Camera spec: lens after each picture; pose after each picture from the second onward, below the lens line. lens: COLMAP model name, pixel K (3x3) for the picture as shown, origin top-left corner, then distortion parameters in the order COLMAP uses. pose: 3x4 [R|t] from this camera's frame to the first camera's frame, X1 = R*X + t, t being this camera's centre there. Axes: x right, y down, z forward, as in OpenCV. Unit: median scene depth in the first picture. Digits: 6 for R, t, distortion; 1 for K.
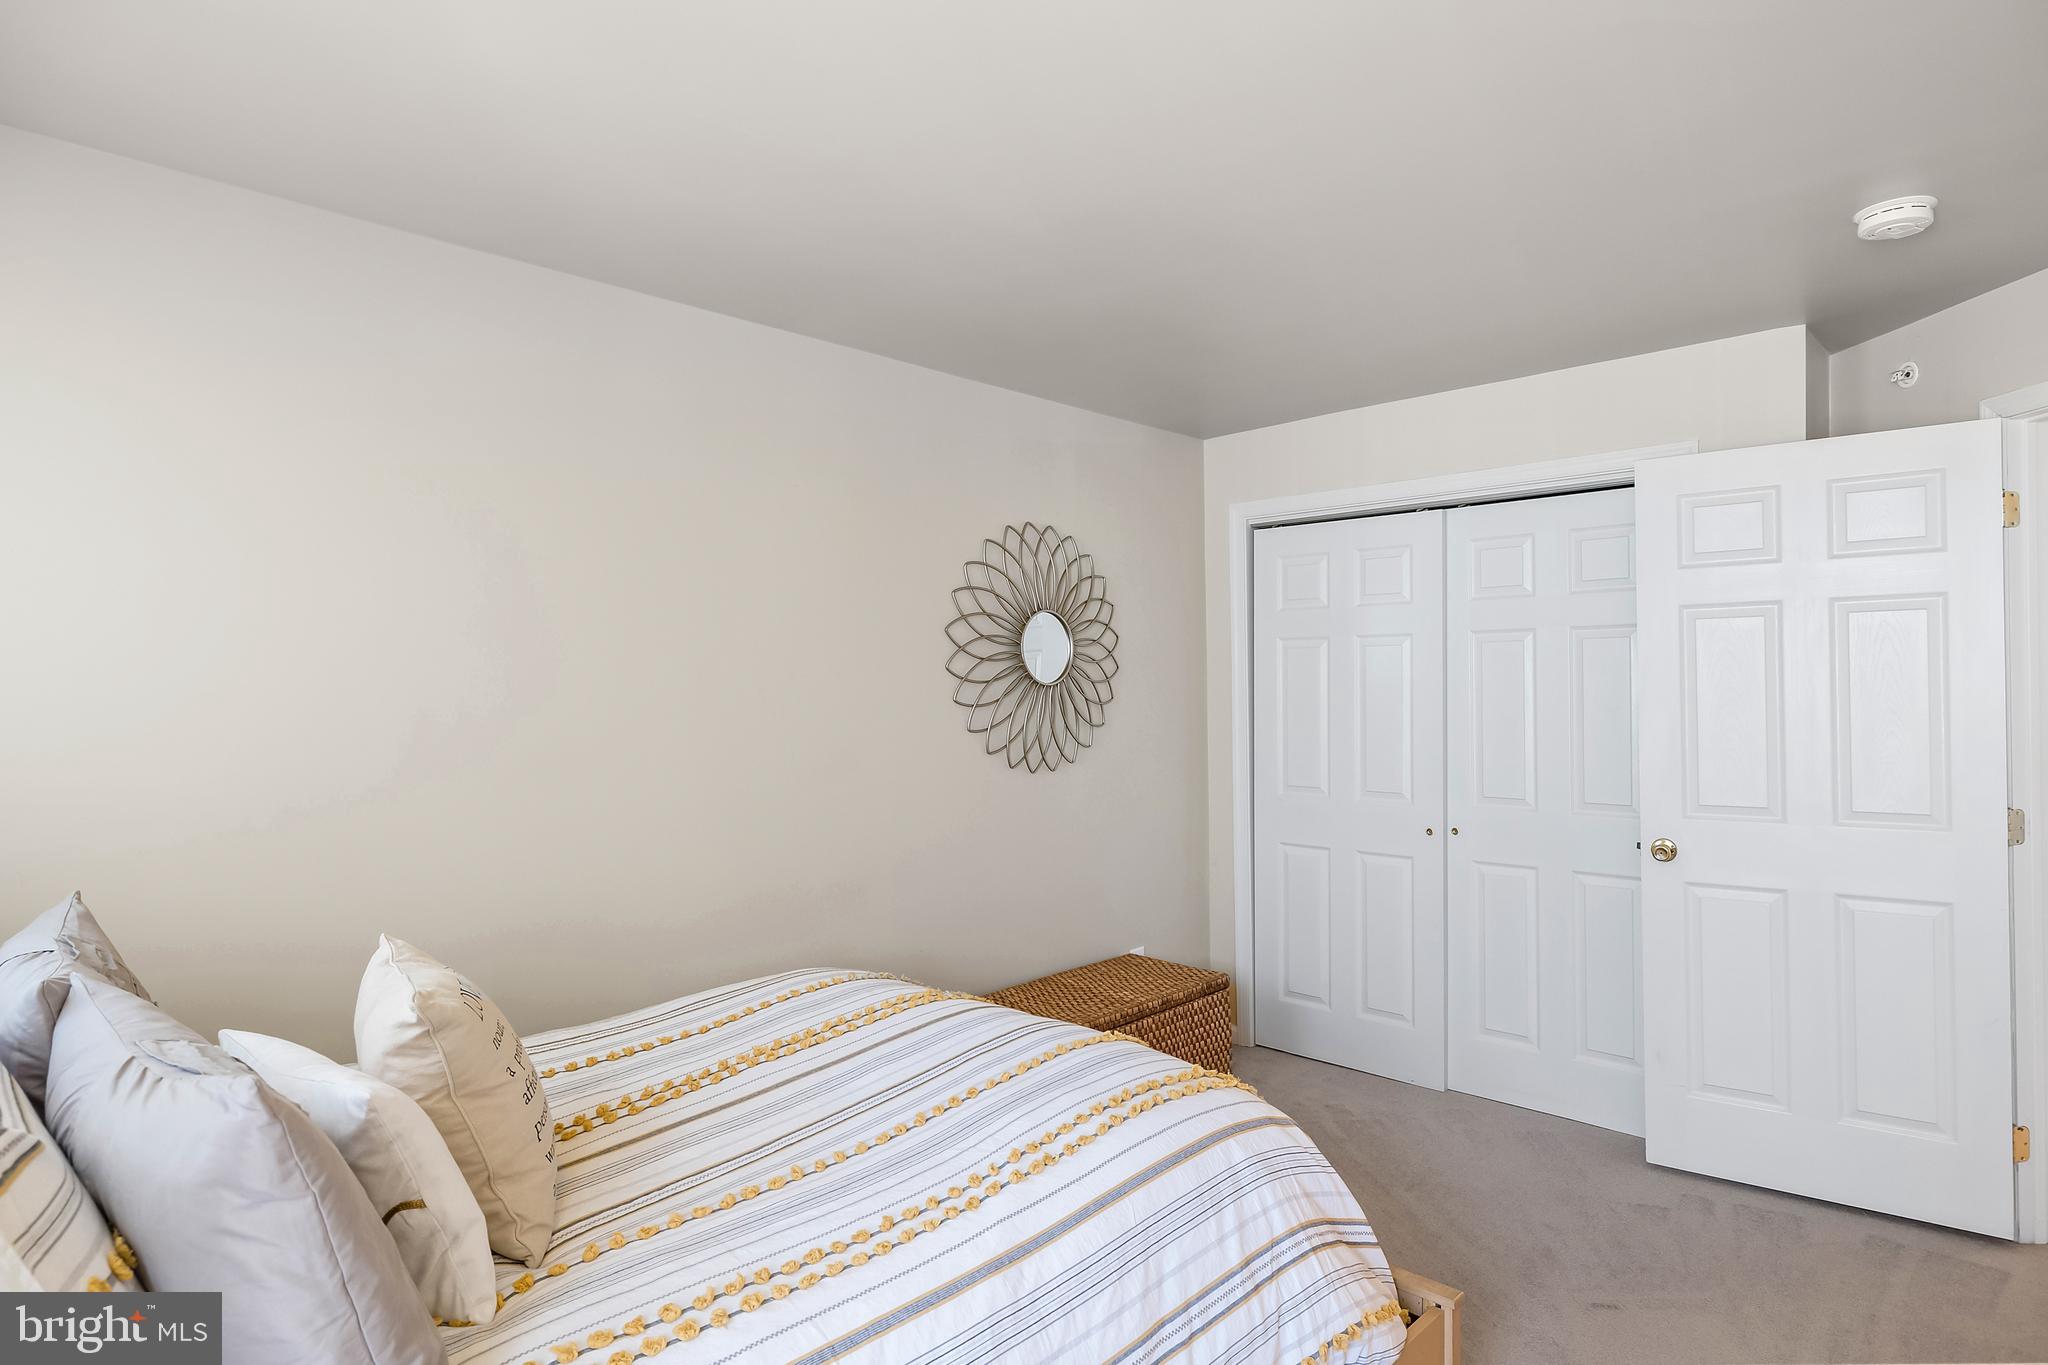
lens RADIAL K [[1140.3, 0, 1026.1], [0, 1140.3, 684.1], [0, 0, 1]] dist [0.000595, -0.000141]
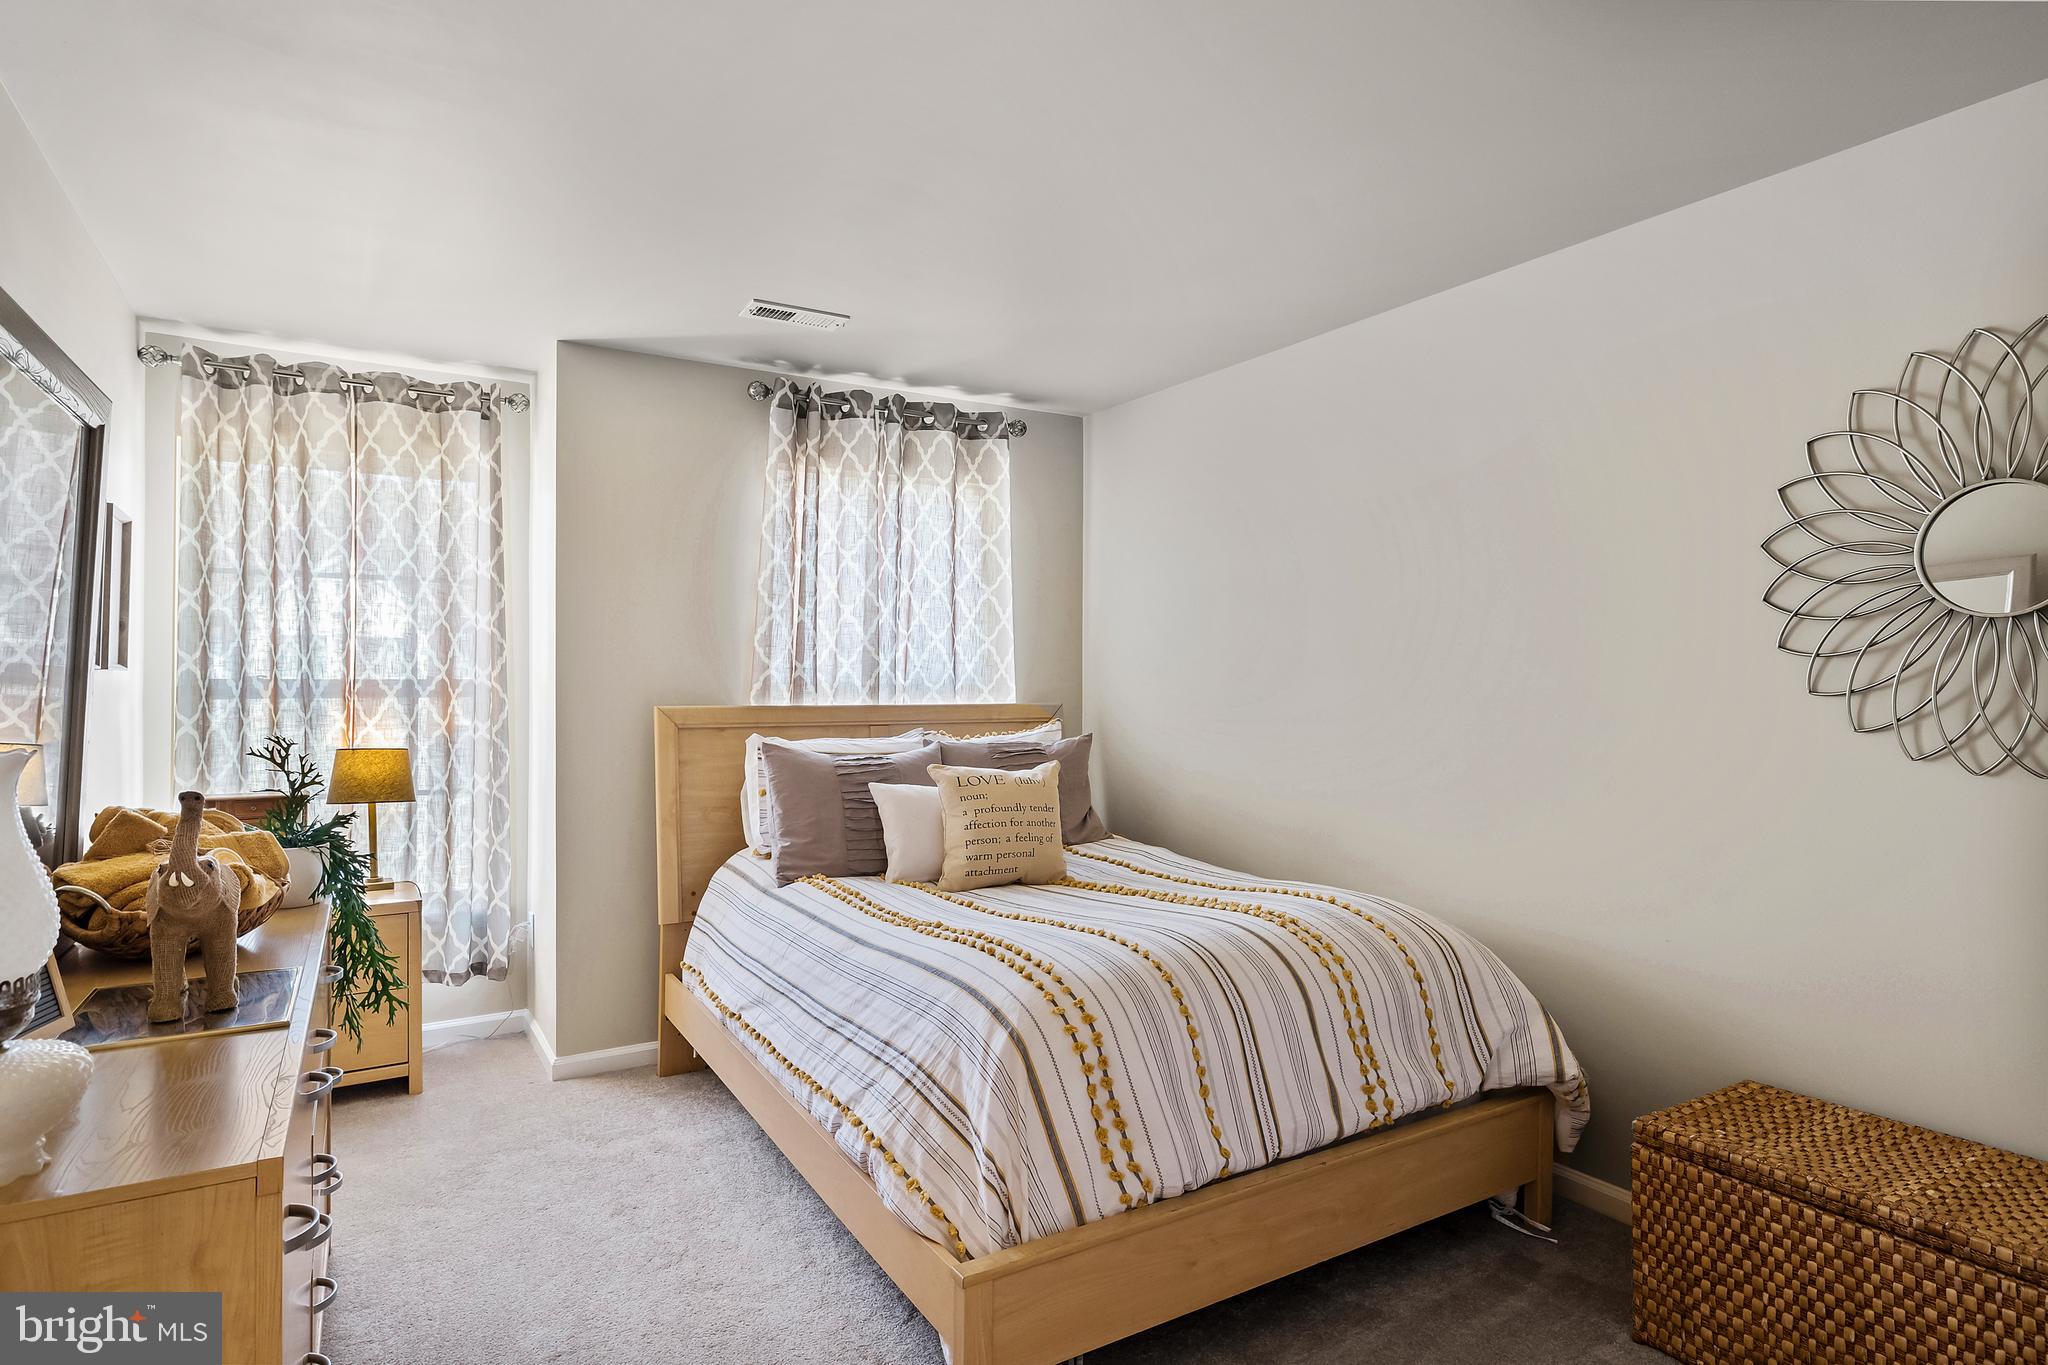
lens RADIAL K [[1140.3, 0, 1026.6], [0, 1140.3, 674.9], [0, 0, 1]] dist [0.000595, -0.000141]
pose [[-0.277200, 0.005729, -0.960795, 0.710851], [0.006226, 0.999972, 0.004166, 0.024995], [0.960792, -0.004827, -0.277228, 0.744177]]
